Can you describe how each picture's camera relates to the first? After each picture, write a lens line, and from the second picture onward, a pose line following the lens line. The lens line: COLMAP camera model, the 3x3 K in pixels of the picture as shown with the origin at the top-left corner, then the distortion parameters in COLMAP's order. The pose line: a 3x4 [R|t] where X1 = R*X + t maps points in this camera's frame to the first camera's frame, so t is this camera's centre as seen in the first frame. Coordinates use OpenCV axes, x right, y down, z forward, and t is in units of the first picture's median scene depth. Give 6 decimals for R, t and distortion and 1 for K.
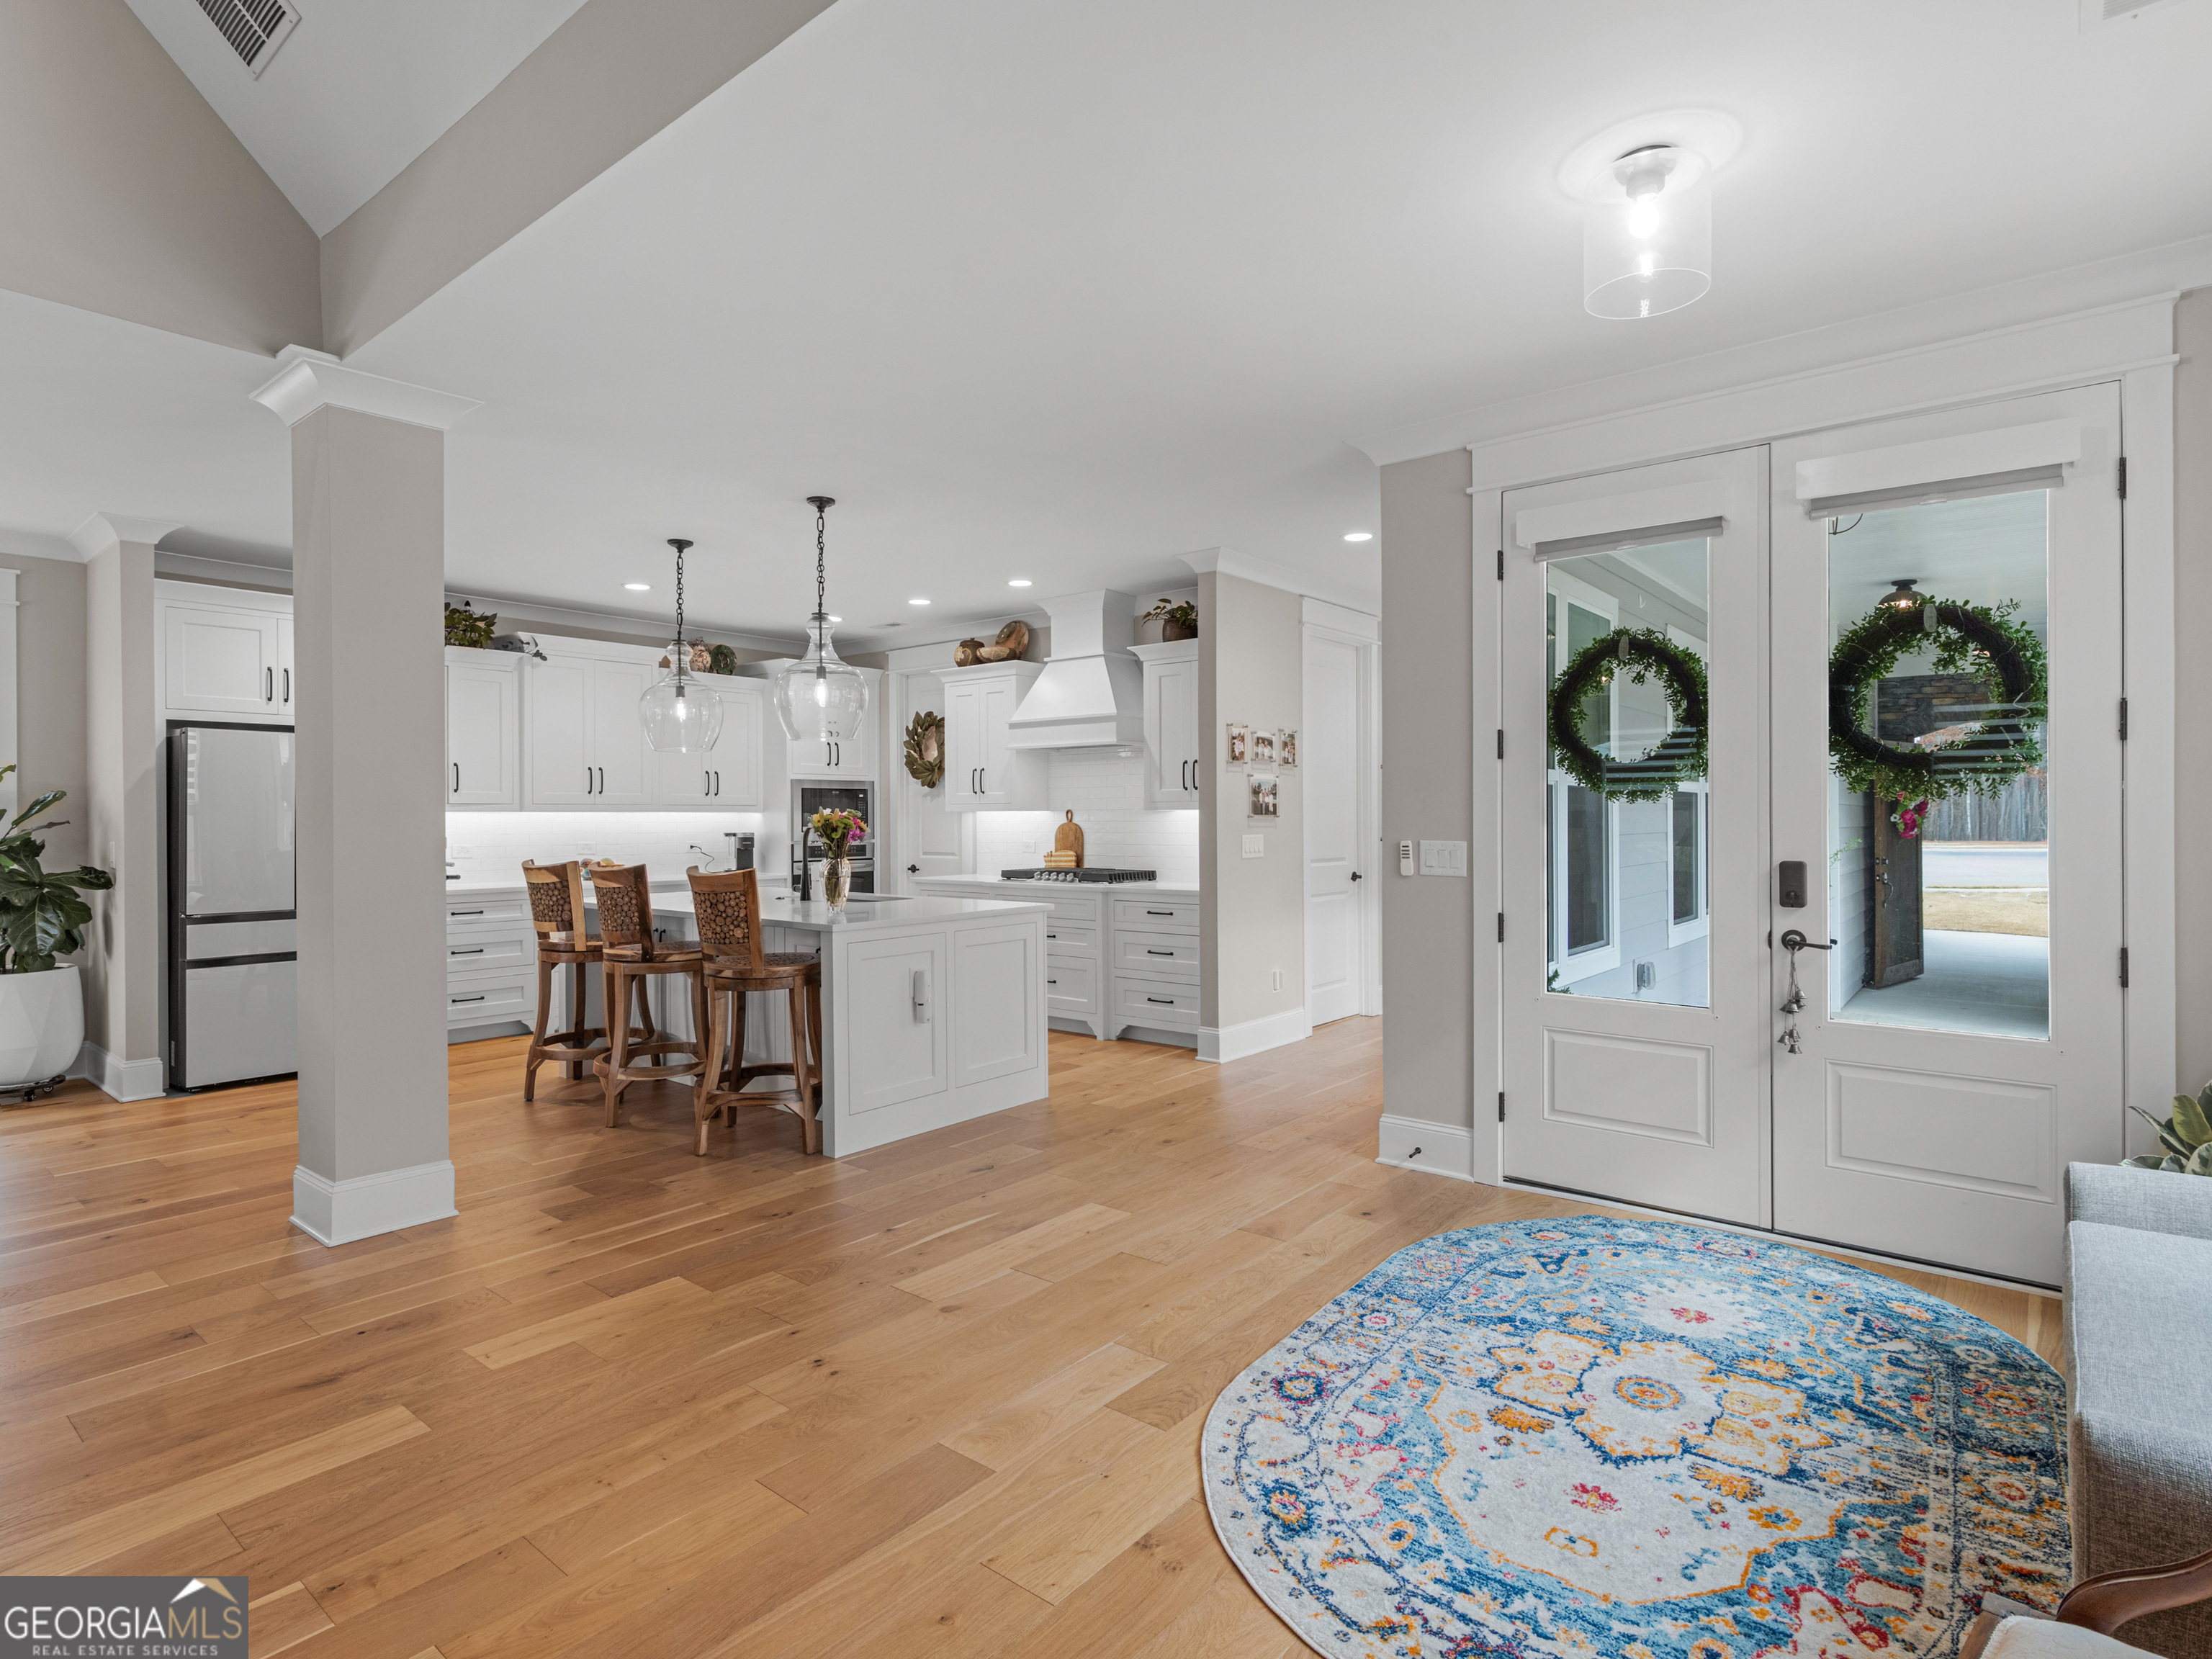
lens RADIAL K [[1164.4, 0, 1116.2], [0, 1164.4, 825.4], [0, 0, 1]] dist [0.027697, -0.000434]
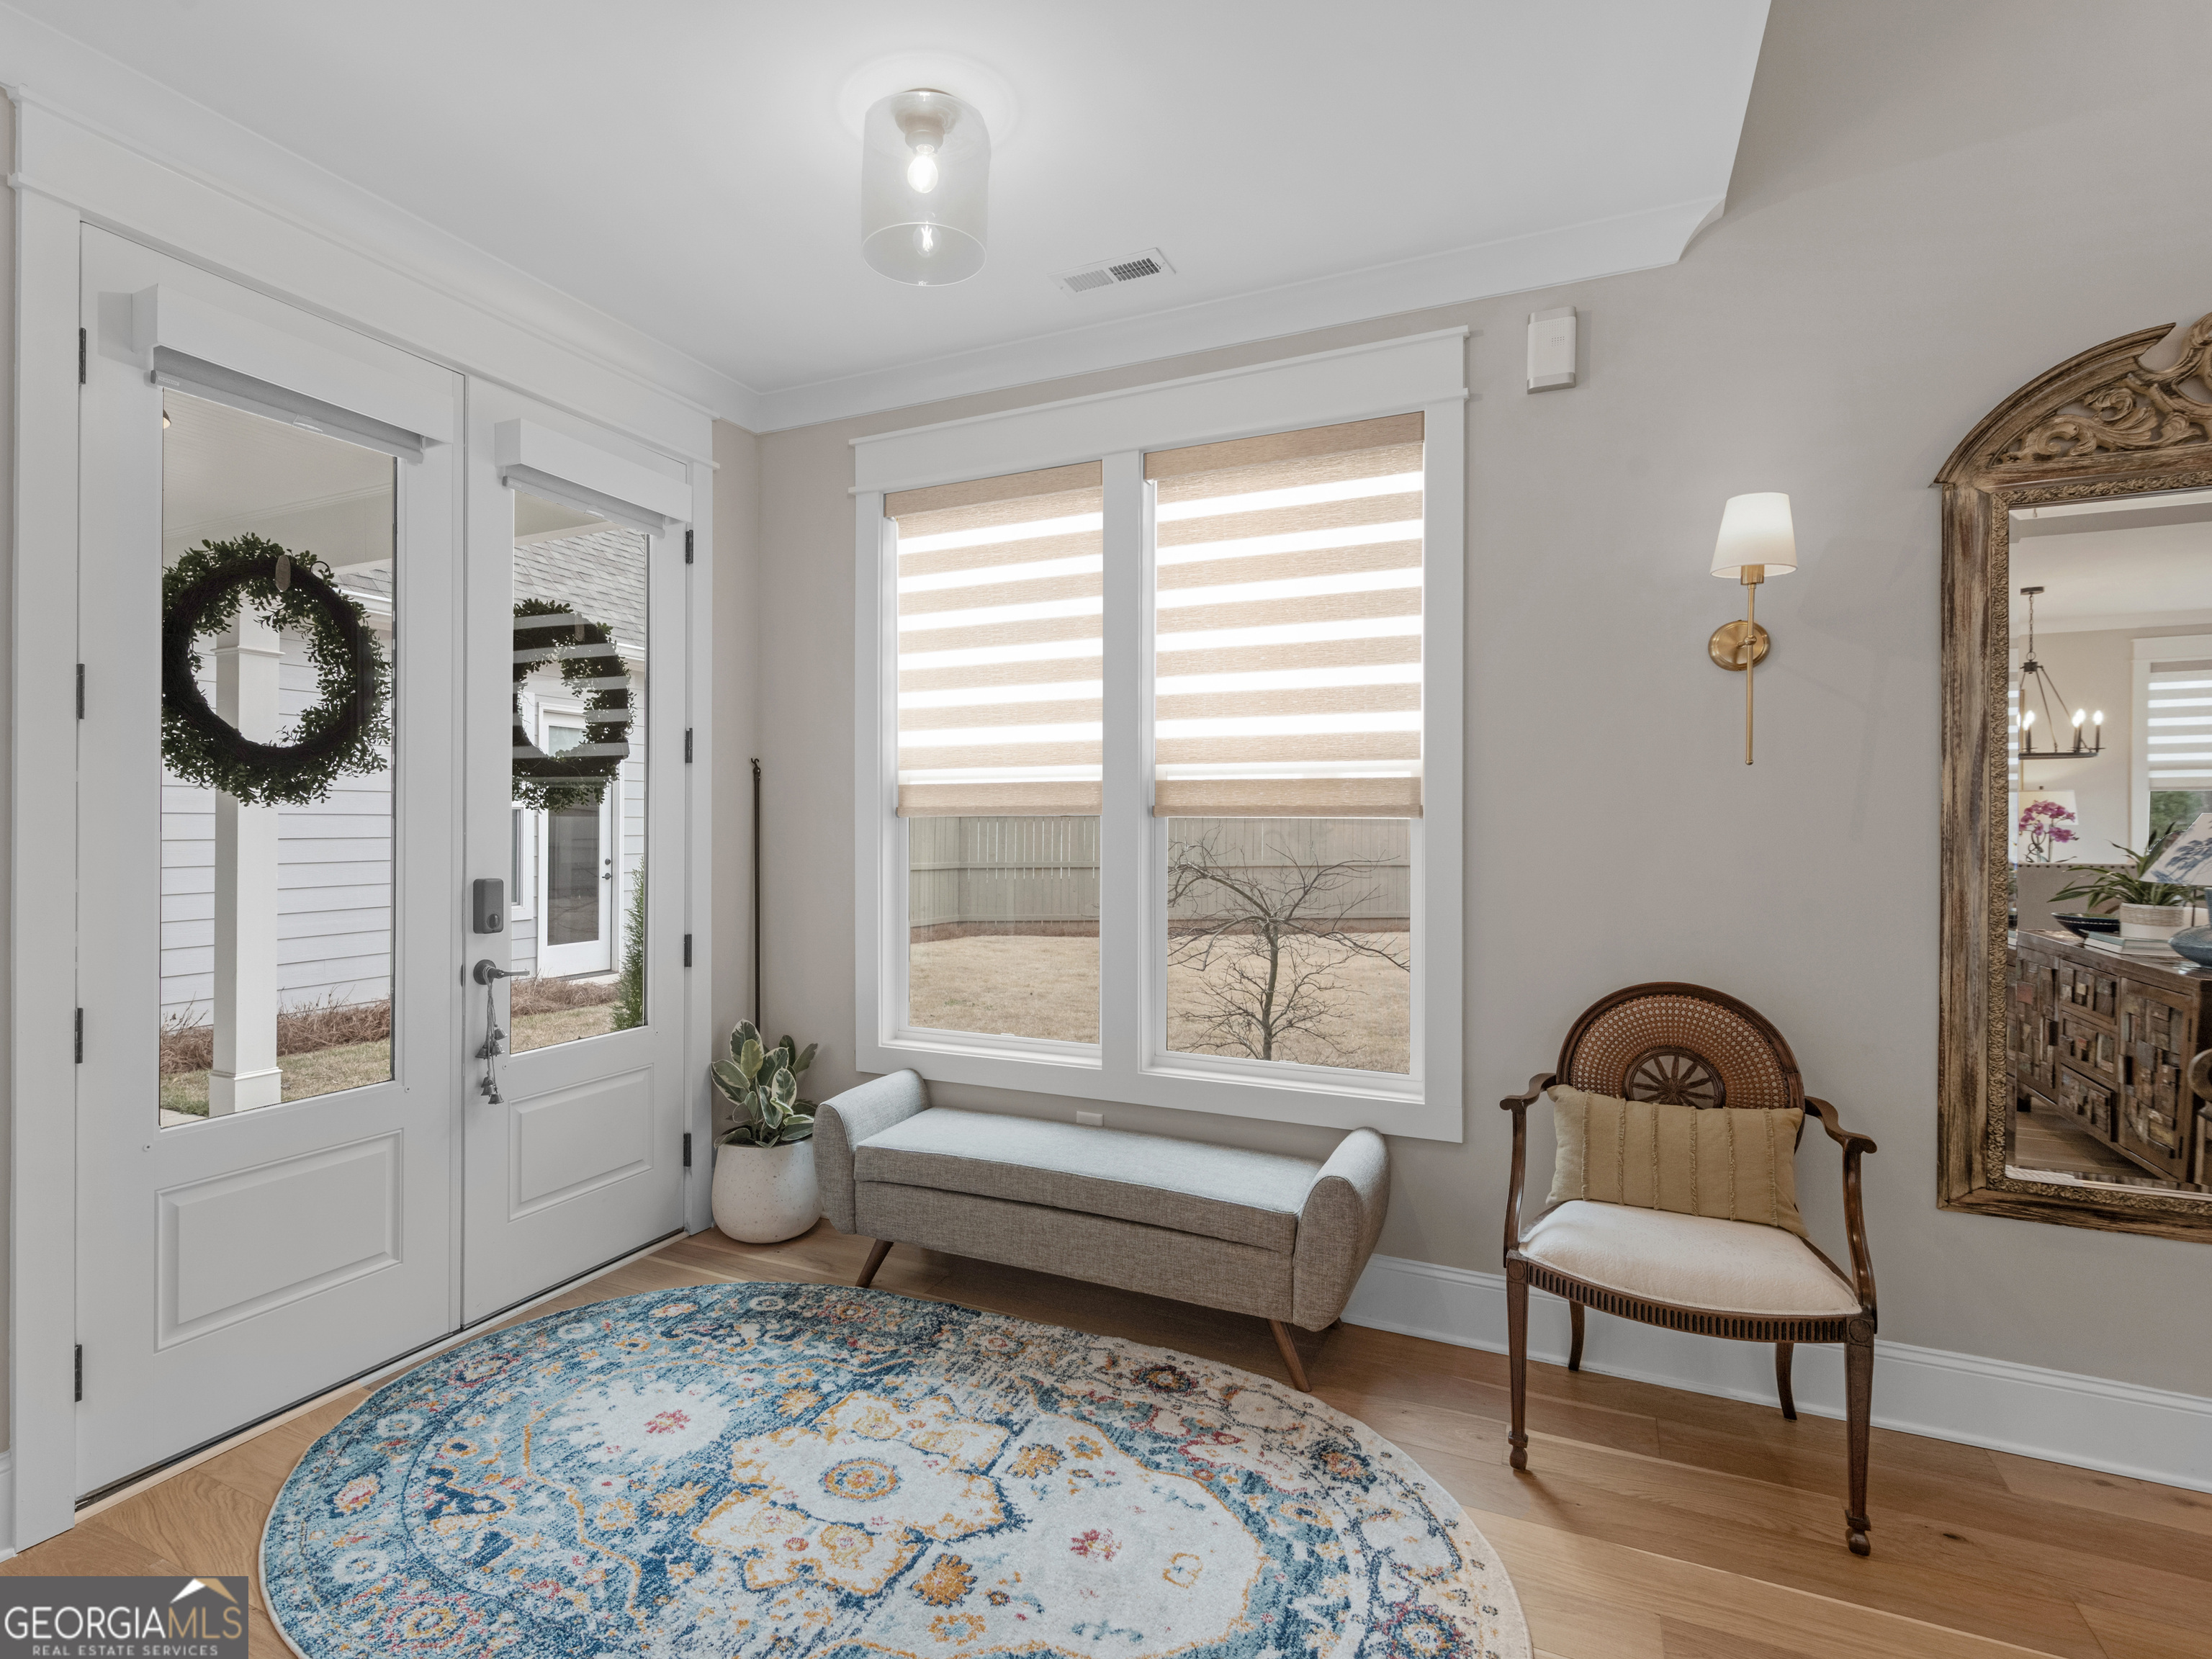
lens RADIAL K [[1114.1, 0, 1043.5], [0, 1114.1, 822.3], [0, 0, 1]] dist [0.006937, 0.000692]
pose [[-0.201853, 0.003315, 0.979410, -0.363990], [0.007617, 0.999969, -0.001815, -0.006303], [-0.979386, 0.007094, -0.201872, 0.949250]]
